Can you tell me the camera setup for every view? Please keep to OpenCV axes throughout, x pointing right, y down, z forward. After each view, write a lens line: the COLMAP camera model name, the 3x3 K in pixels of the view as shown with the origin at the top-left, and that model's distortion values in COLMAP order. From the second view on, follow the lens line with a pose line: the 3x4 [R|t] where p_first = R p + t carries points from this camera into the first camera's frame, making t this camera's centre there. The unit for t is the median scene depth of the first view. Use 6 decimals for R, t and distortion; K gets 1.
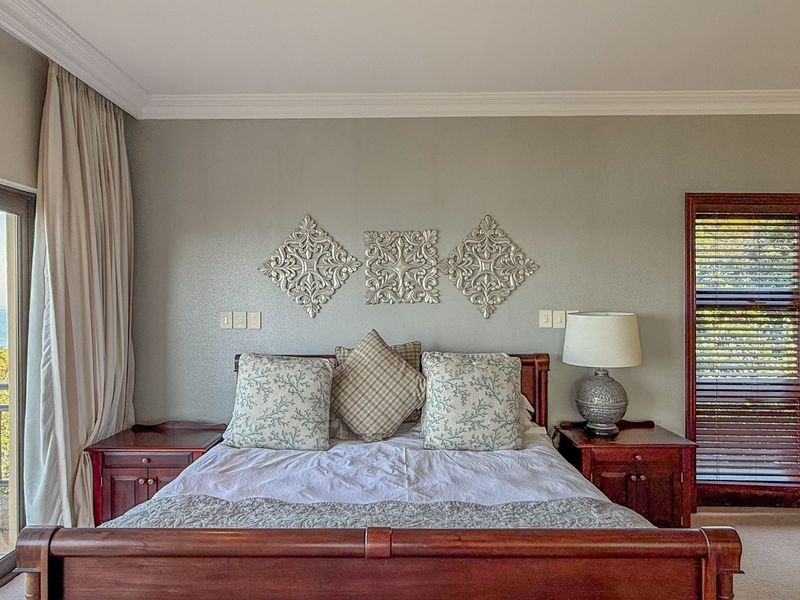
lens RADIAL K [[548.6, 0, 407.5], [0, 548.6, 303.8], [0, 0, 1]] dist [-0.000488, 0.010434]
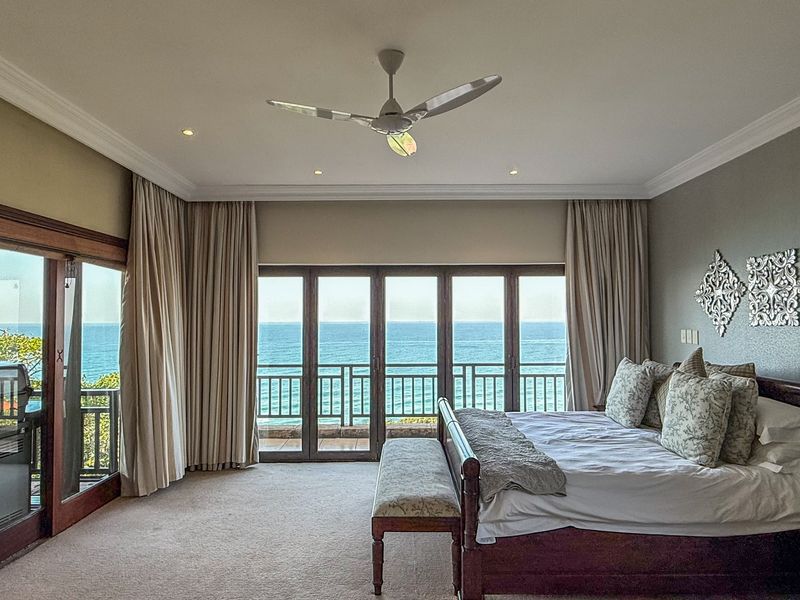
lens RADIAL K [[548.6, 0, 422.8], [0, 548.6, 305.2], [0, 0, 1]] dist [-0.000488, 0.010434]
pose [[0.041153, -0.021909, -0.998913, 0.966285], [-0.006631, 0.999732, -0.022200, -0.012320], [0.999131, 0.007537, 0.040997, 0.323014]]
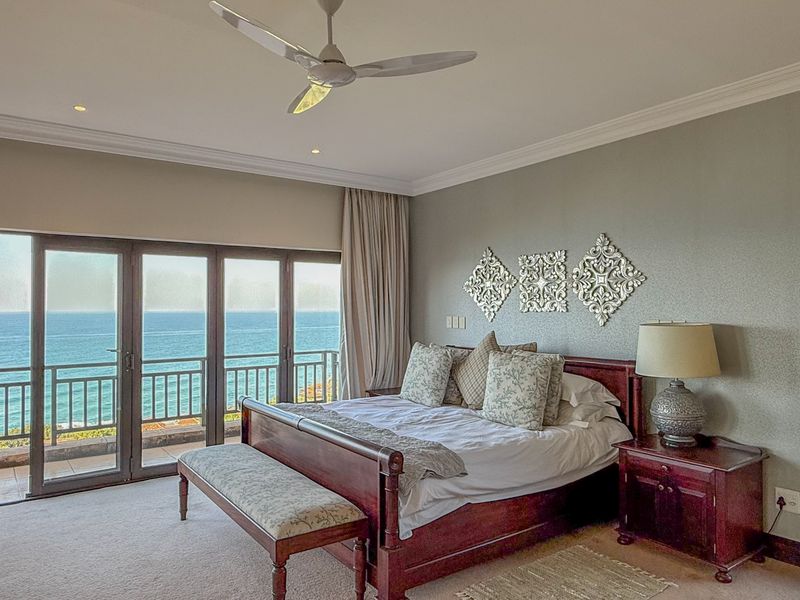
lens RADIAL K [[548.6, 0, 411.2], [0, 548.6, 307.5], [0, 0, 1]] dist [-0.000488, 0.010434]
pose [[0.602293, 0.002978, -0.798270, 0.798066], [-0.008417, 0.999961, -0.002619, -0.005278], [0.798231, 0.008296, 0.602294, 0.023138]]
